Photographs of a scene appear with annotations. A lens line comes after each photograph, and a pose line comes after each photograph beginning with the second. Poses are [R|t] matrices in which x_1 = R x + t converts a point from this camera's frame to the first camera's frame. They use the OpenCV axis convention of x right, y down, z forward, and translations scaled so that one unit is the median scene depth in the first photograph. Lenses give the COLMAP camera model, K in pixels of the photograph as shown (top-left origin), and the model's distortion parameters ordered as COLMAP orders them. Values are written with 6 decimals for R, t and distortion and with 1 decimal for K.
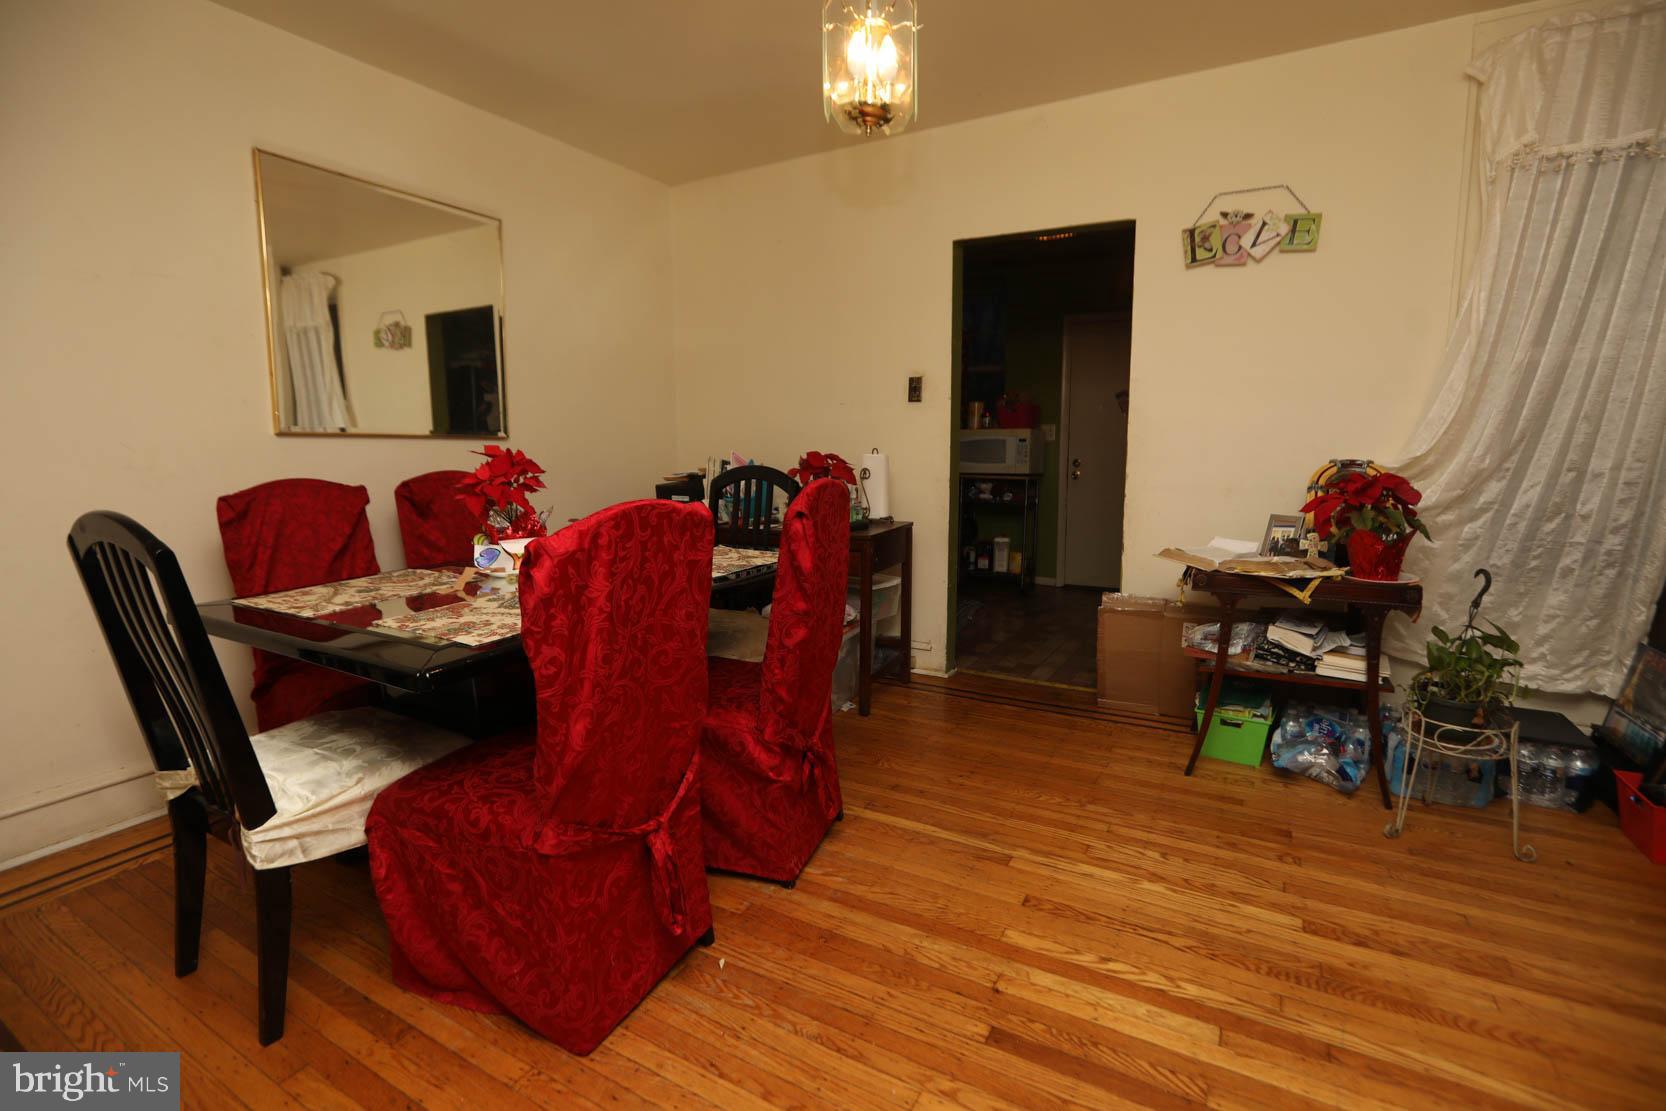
lens RADIAL K [[762.5, 0, 834.1], [0, 762.5, 560.0], [0, 0, 1]] dist [-0.049361, 0.019291]
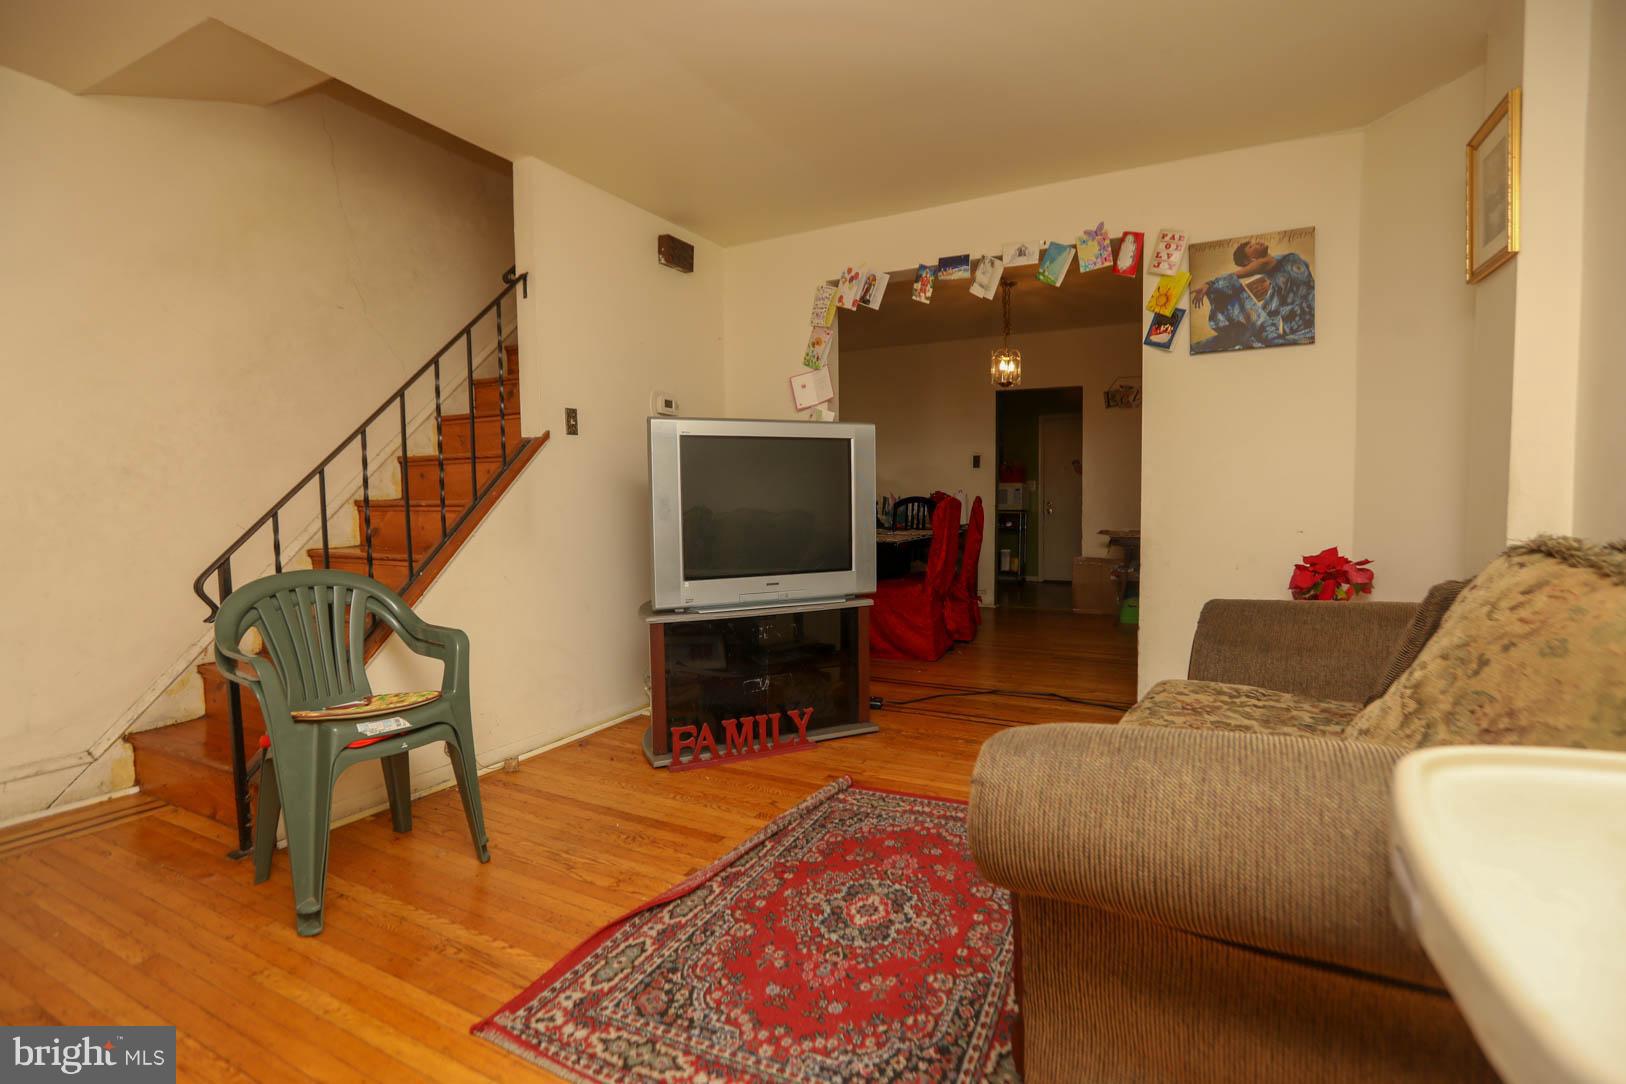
lens RADIAL K [[762.6, 0, 817.5], [0, 762.6, 545.0], [0, 0, 1]] dist [-0.065114, 0.035406]
pose [[0.999237, -0.001758, 0.039025, -0.496998], [0.005639, 0.995014, -0.099578, 0.243323], [-0.038655, 0.099722, 0.994264, -1.208648]]
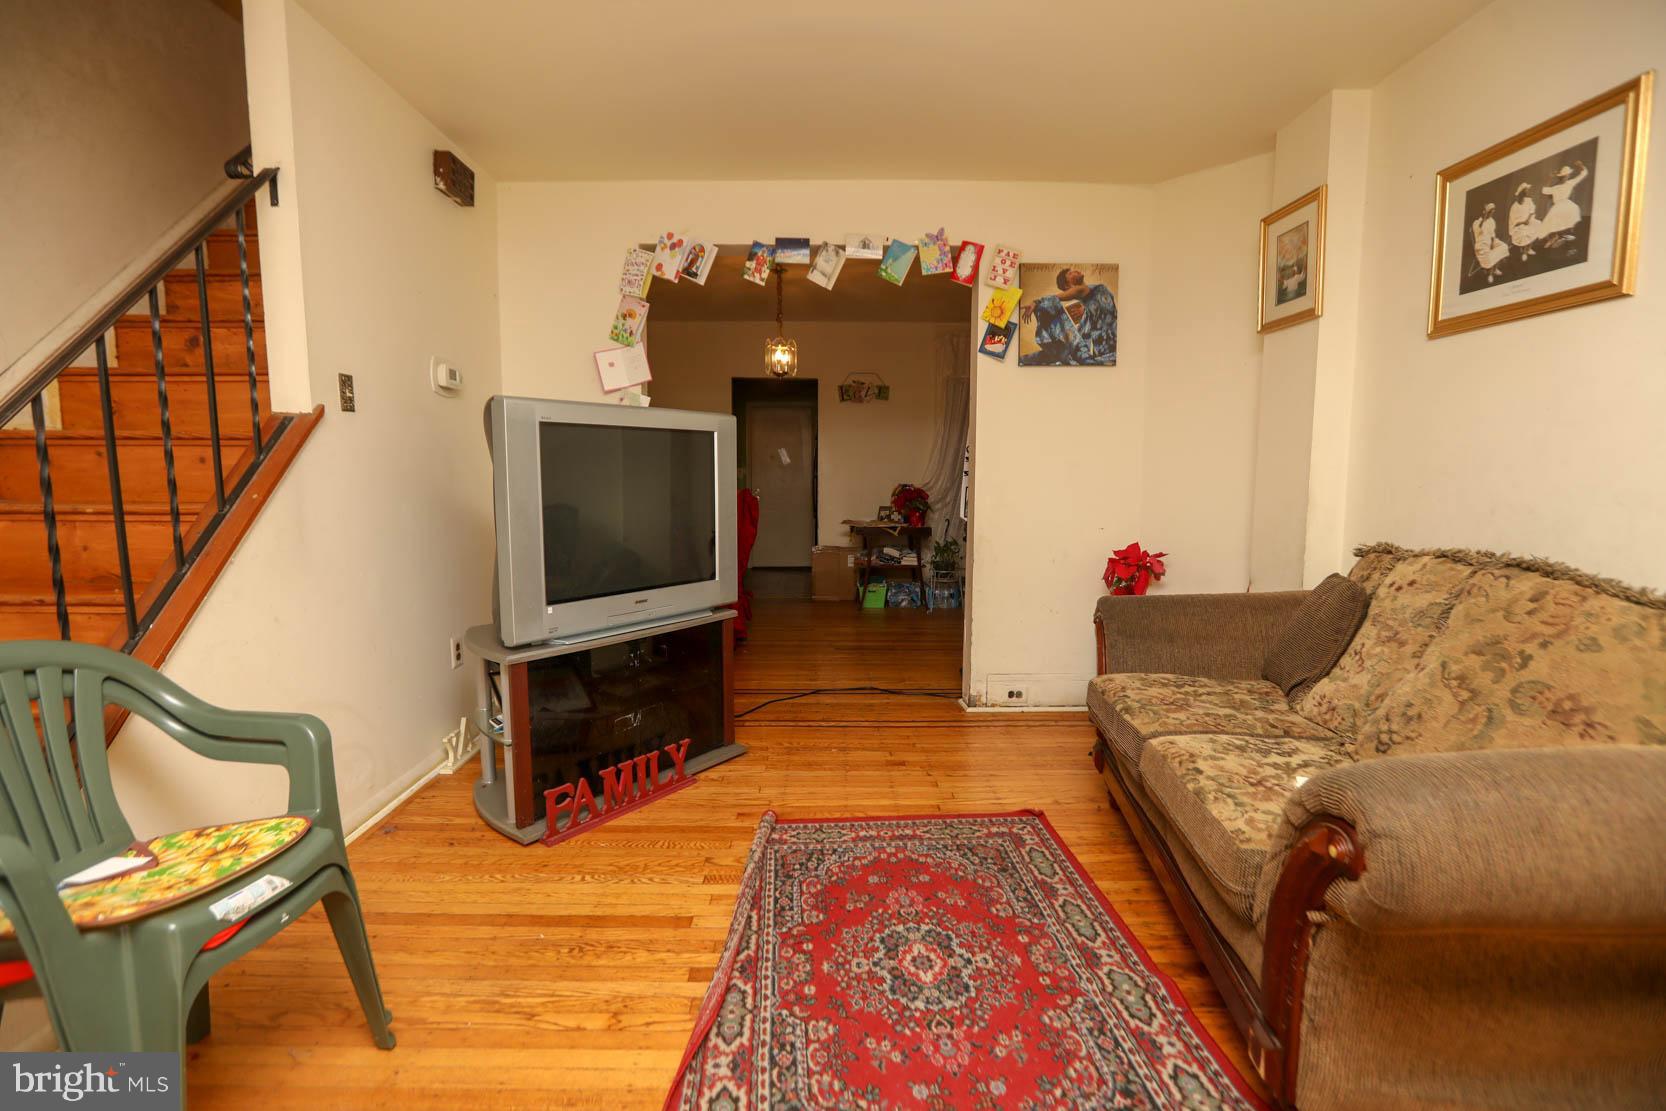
lens RADIAL K [[762.5, 0, 834.1], [0, 762.5, 560.0], [0, 0, 1]] dist [-0.049361, 0.019291]
pose [[0.860948, -0.041178, 0.507024, -0.792542], [0.068690, 0.997000, -0.035667, 0.187079], [-0.504035, 0.065535, 0.861194, -1.027189]]
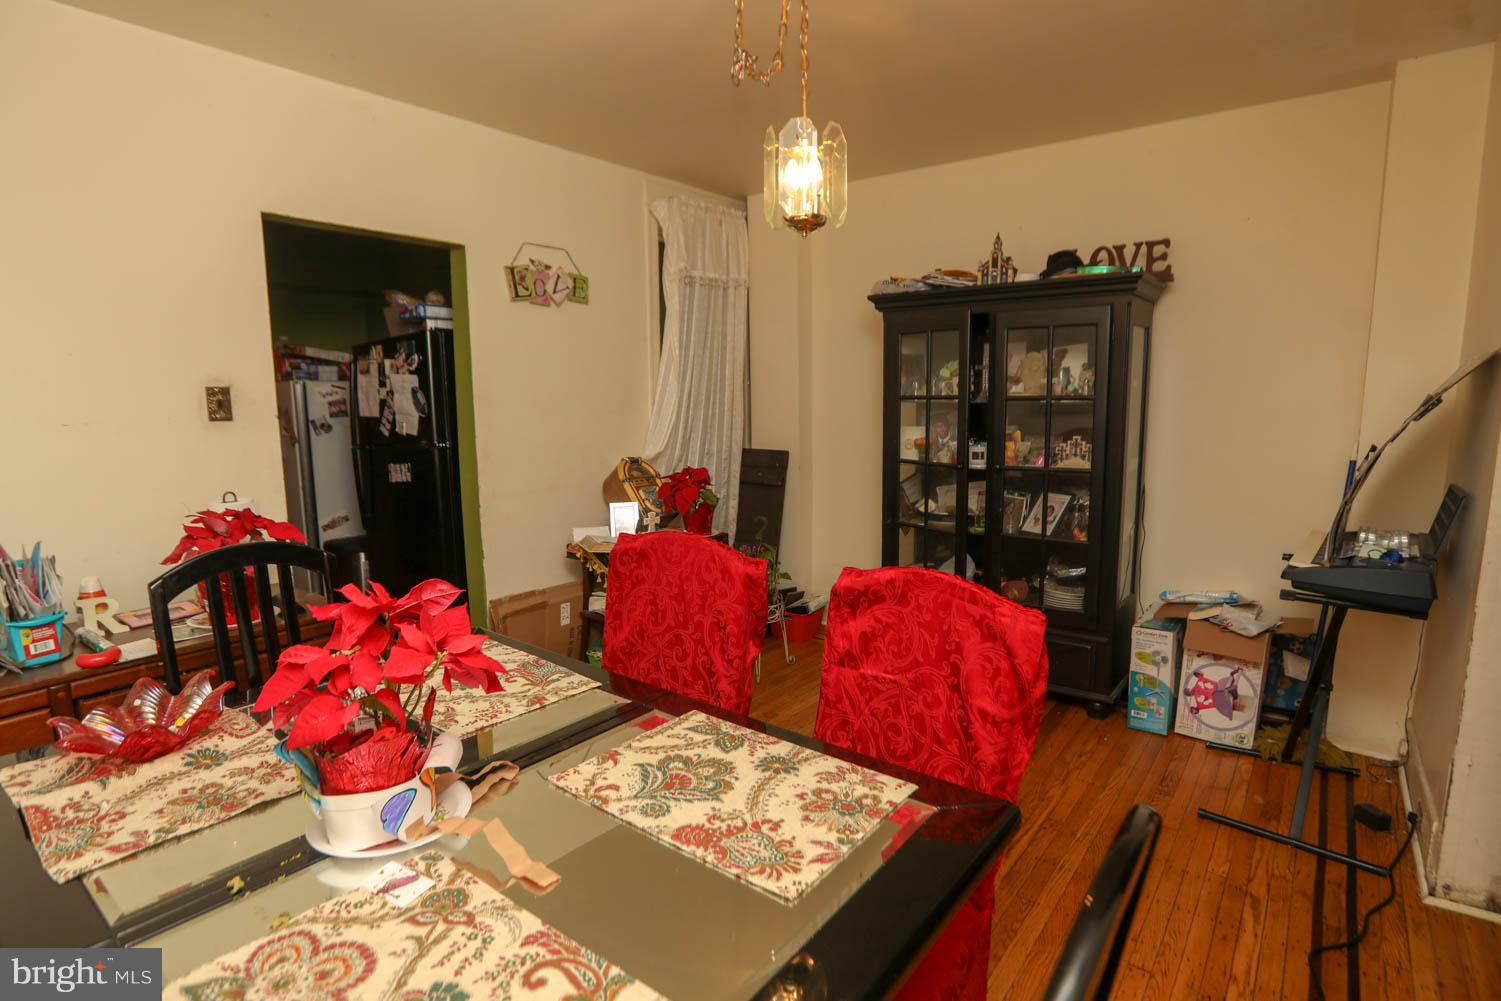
lens RADIAL K [[768.1, 0, 751.9], [0, 768.1, 502.7], [0, 0, 1]] dist [-0.060297, 0.031046]
pose [[0.171625, -0.129801, 0.976574, -0.650362], [0.163908, 0.981228, 0.101614, -0.155734], [-0.971431, 0.142629, 0.189678, 0.497691]]
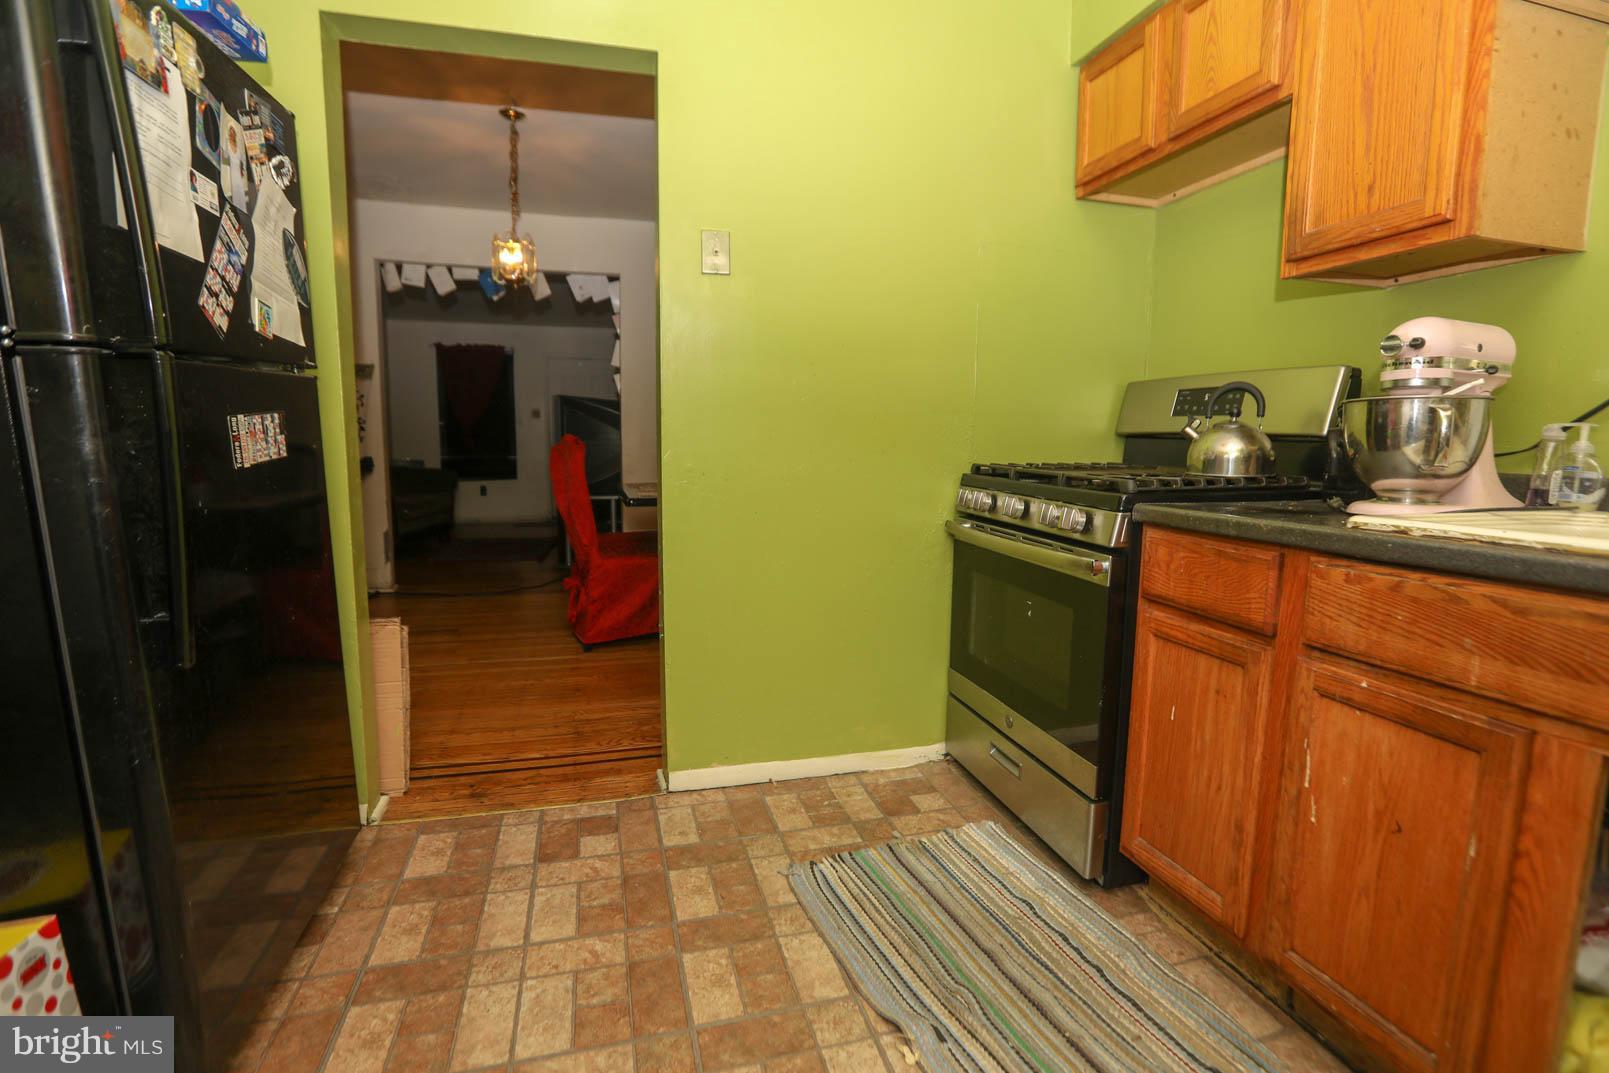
lens RADIAL K [[754.7, 0, 808.9], [0, 754.7, 539.5], [0, 0, 1]] dist [-0.065114, 0.035406]
pose [[-0.704067, 0.096065, -0.703606, 0.646613], [-0.113347, 0.962903, 0.244889, -0.267732], [0.701030, 0.252169, -0.667059, 1.935170]]
